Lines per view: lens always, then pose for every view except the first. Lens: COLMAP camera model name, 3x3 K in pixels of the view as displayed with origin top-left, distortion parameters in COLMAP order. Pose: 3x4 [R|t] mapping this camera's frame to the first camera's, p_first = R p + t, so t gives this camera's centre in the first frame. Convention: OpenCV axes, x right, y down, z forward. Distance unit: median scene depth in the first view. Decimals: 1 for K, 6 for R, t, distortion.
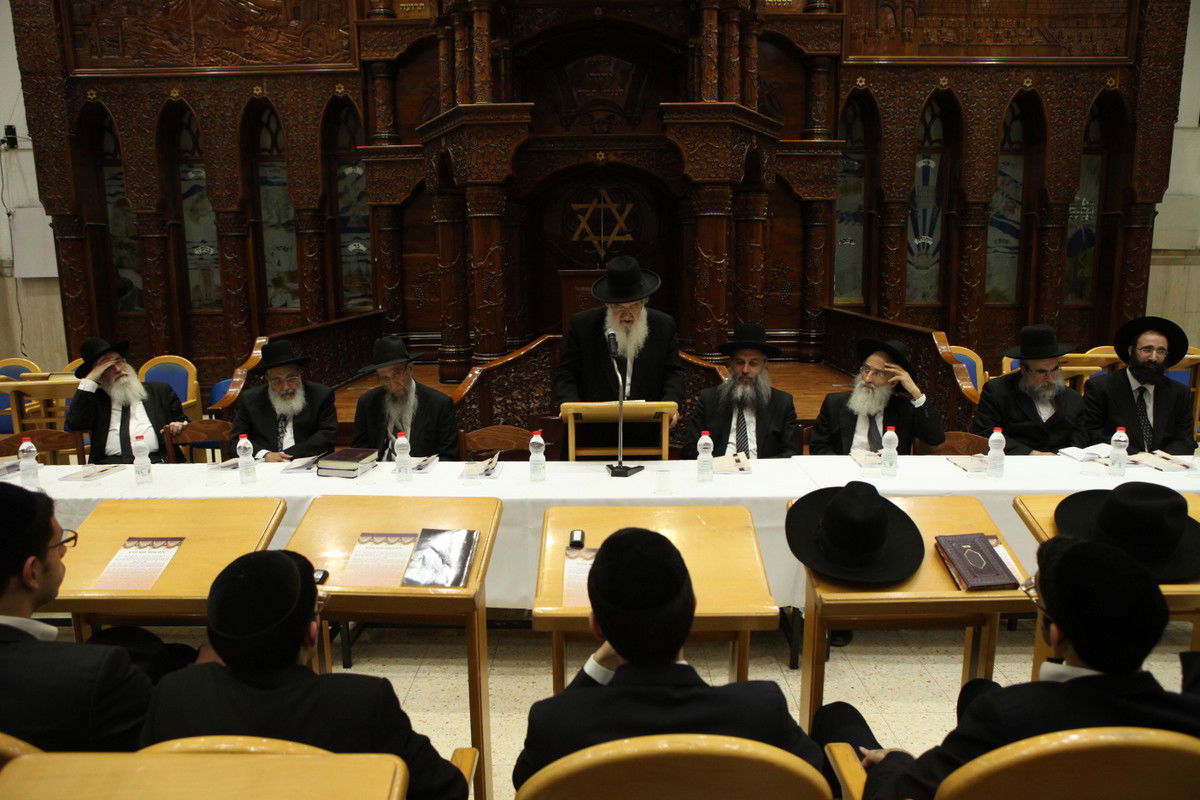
lens RADIAL K [[823.9, 0, 604.0], [0, 823.9, 406.4], [0, 0, 1]] dist [-0.120536, 0.084382]
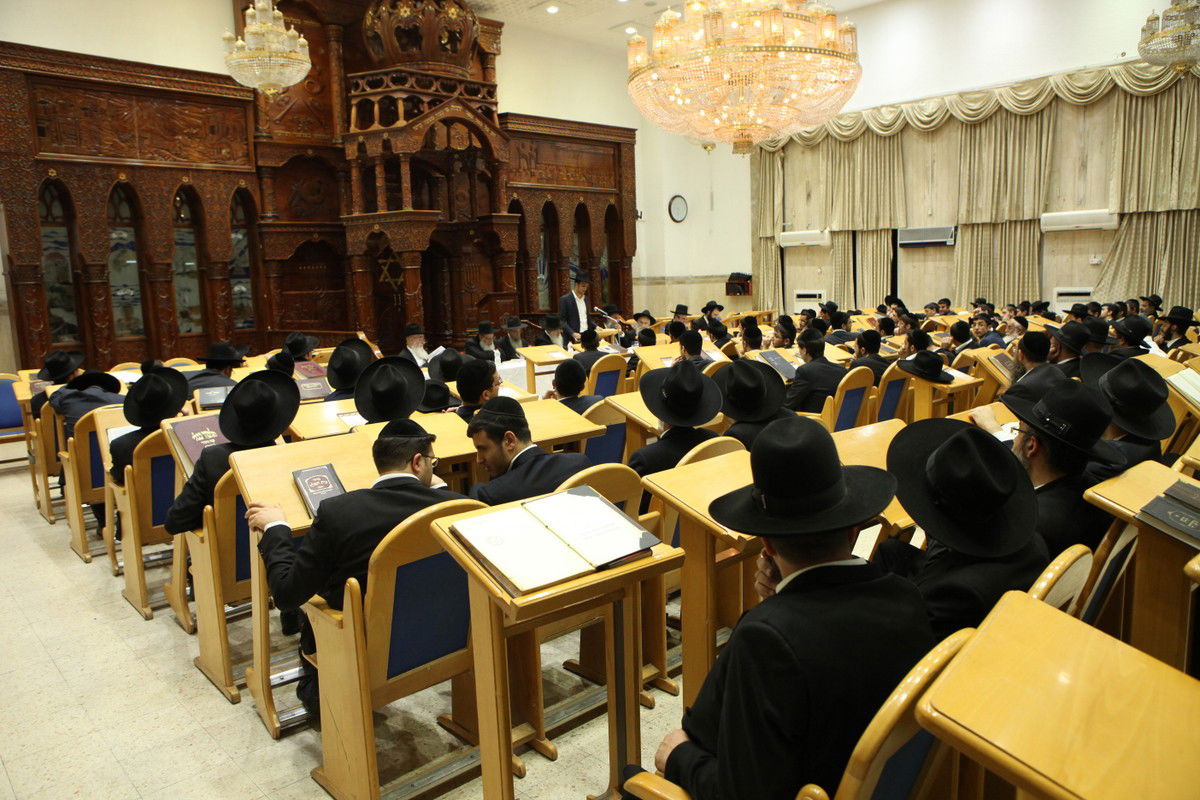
lens RADIAL K [[823.9, 0, 619.3], [0, 823.9, 400.3], [0, 0, 1]] dist [-0.120536, 0.084382]
pose [[0.700217, -0.115949, 0.704452, -0.903745], [0.155241, 0.987842, 0.008285, 0.099114], [-0.696848, 0.103559, 0.709703, -0.491864]]
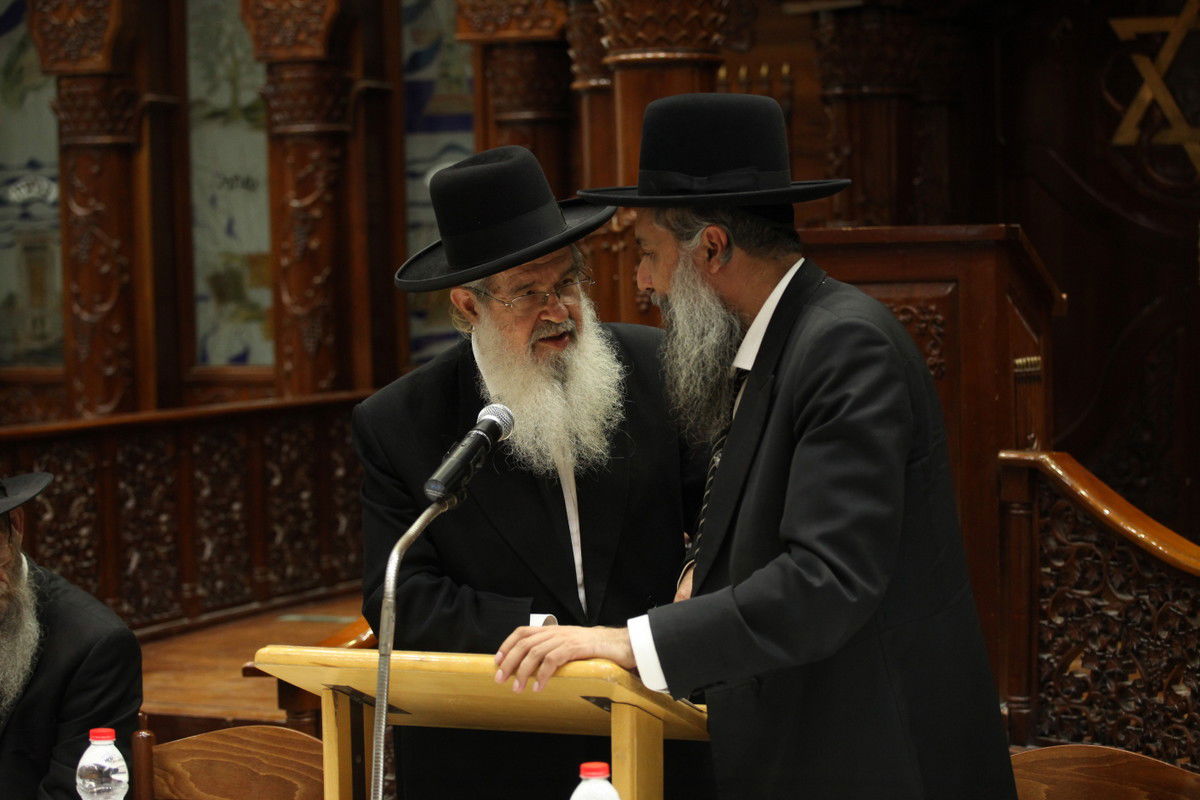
lens RADIAL K [[2824.8, 0, 604.4], [0, 2824.8, 398.8], [0, 0, 1]] dist [-0.168524, 0.000000]
pose [[0.913068, 0.011221, -0.407652, 0.203526], [-0.061013, 0.992129, -0.109348, 0.004889], [0.403217, 0.124714, 0.906566, 0.048010]]
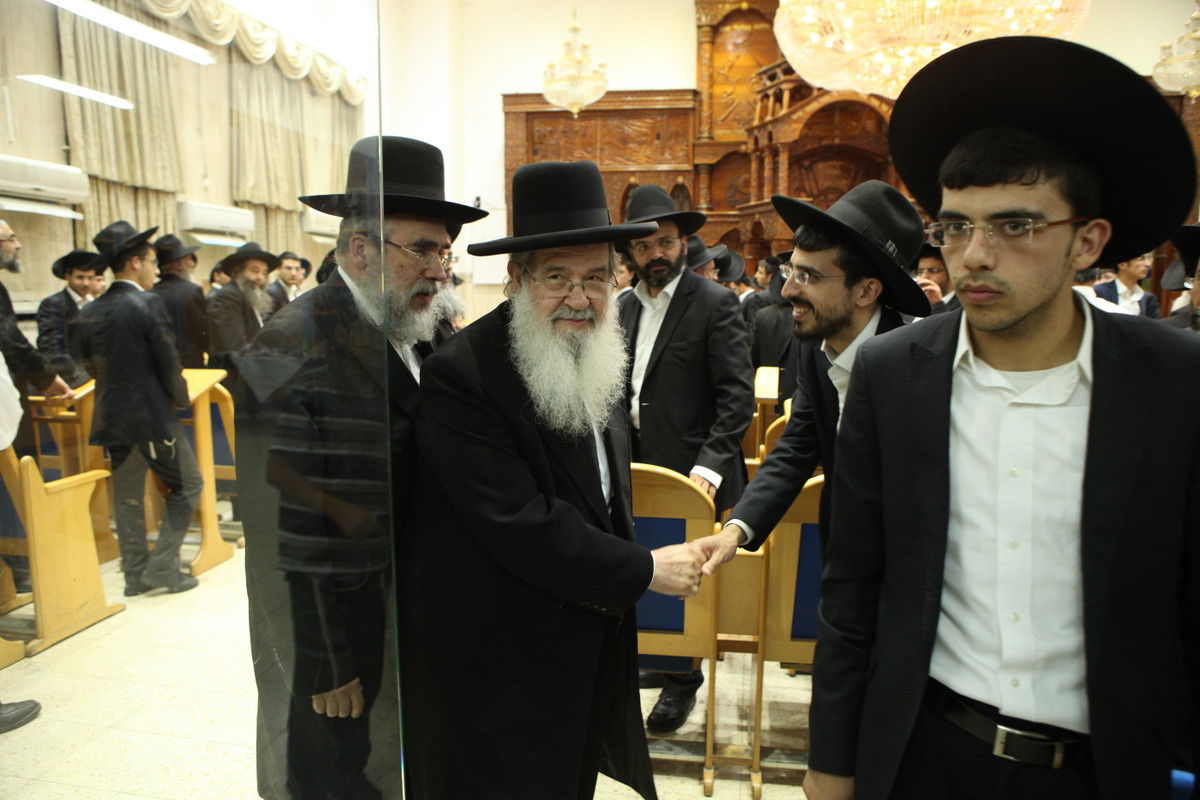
lens RADIAL K [[823.9, 0, 600.9], [0, 823.9, 399.6], [0, 0, 1]] dist [-0.120536, 0.084382]
pose [[0.983816, 0.040700, -0.174496, -0.164499], [-0.048125, 0.998098, -0.038531, 0.150792], [0.172595, 0.046305, 0.983904, -0.719206]]
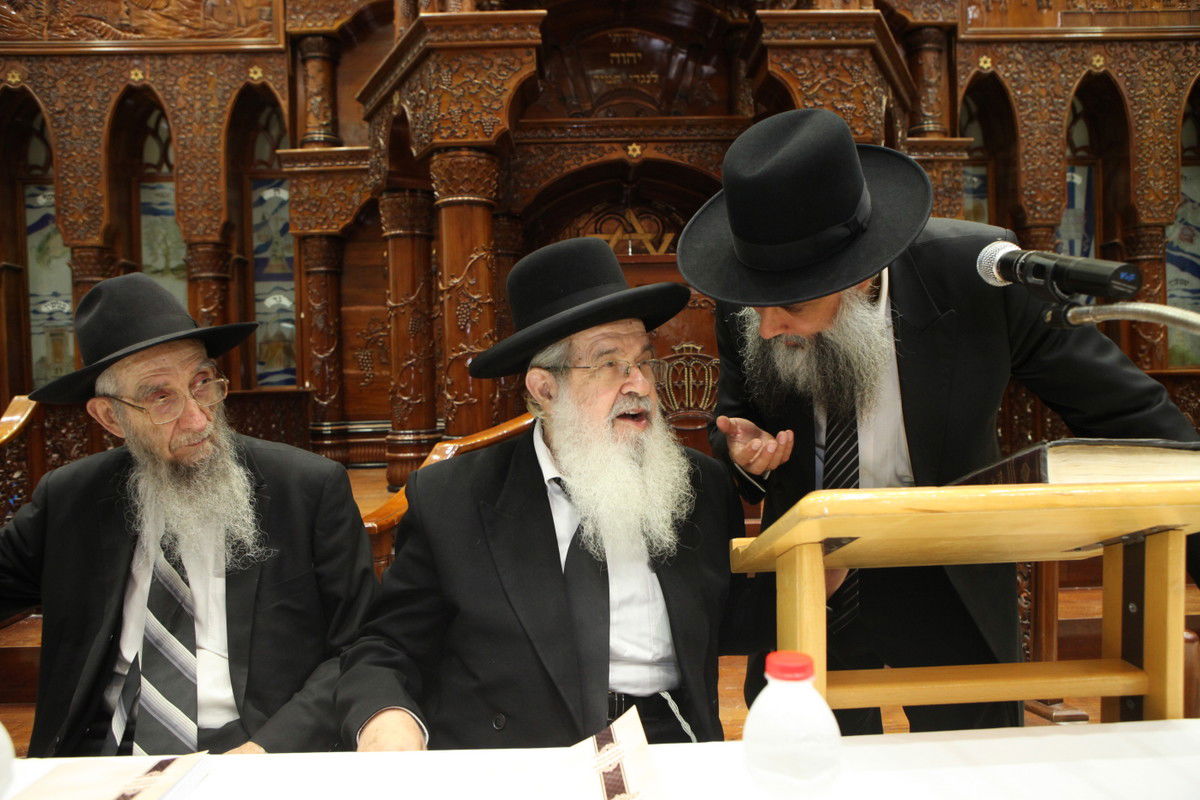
lens RADIAL K [[823.9, 0, 604.5], [0, 823.9, 408.1], [0, 0, 1]] dist [-0.120536, 0.084382]
pose [[0.999402, -0.015249, 0.031041, -0.048546], [0.019639, 0.989021, -0.146463, 0.001979], [-0.028467, 0.146985, 0.988729, 0.332998]]
